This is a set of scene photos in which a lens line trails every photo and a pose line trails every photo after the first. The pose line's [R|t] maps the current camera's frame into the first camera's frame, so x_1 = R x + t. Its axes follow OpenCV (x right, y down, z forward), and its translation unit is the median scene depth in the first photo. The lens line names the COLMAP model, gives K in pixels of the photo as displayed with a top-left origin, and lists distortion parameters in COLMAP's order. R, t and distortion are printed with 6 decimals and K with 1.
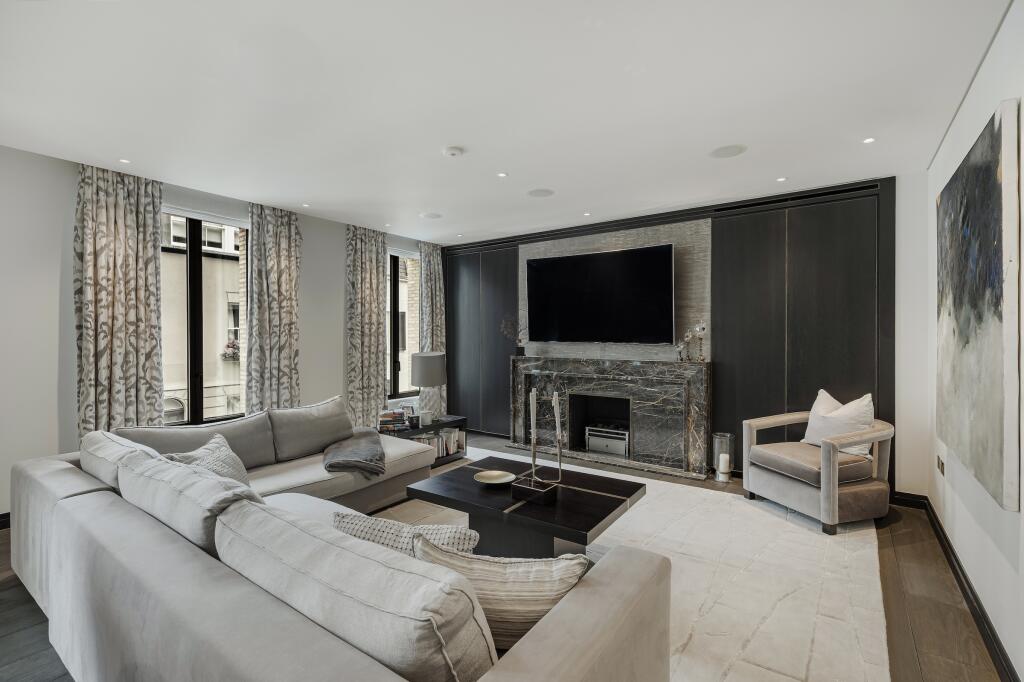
lens RADIAL K [[466.0, 0, 512.9], [0, 466.0, 338.2], [0, 0, 1]] dist [-0.000169, -0.000541]
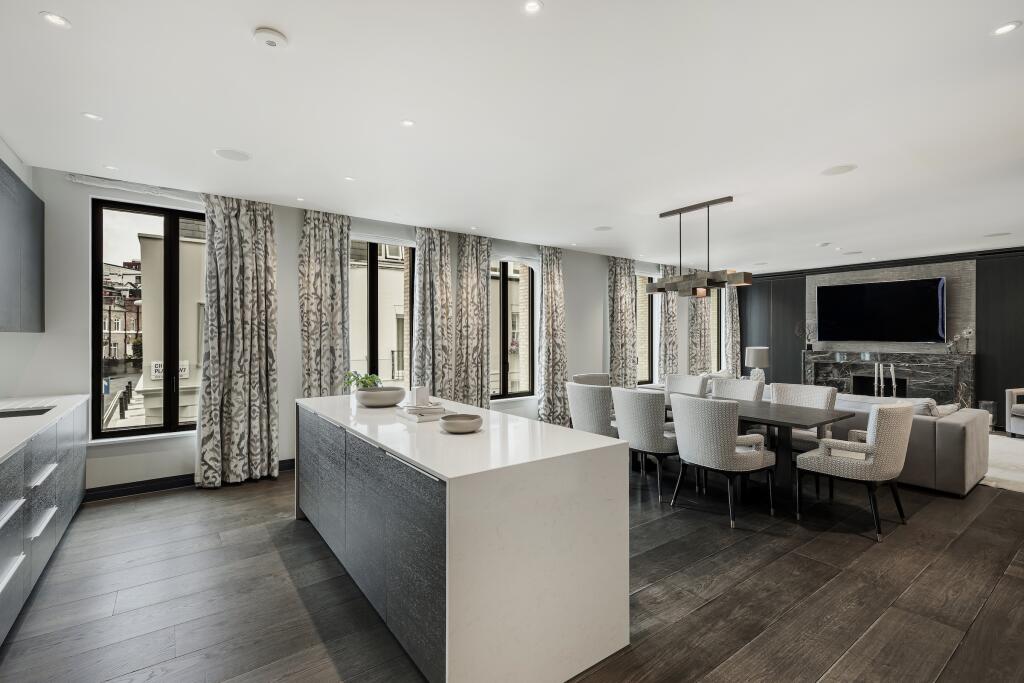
lens RADIAL K [[466.0, 0, 512.6], [0, 466.0, 338.7], [0, 0, 1]] dist [-0.000169, -0.000541]
pose [[0.951724, 0.002933, -0.306942, -0.519198], [-0.002769, 0.999996, 0.000971, 0.002141], [0.306943, -0.000074, 0.951728, -0.863810]]
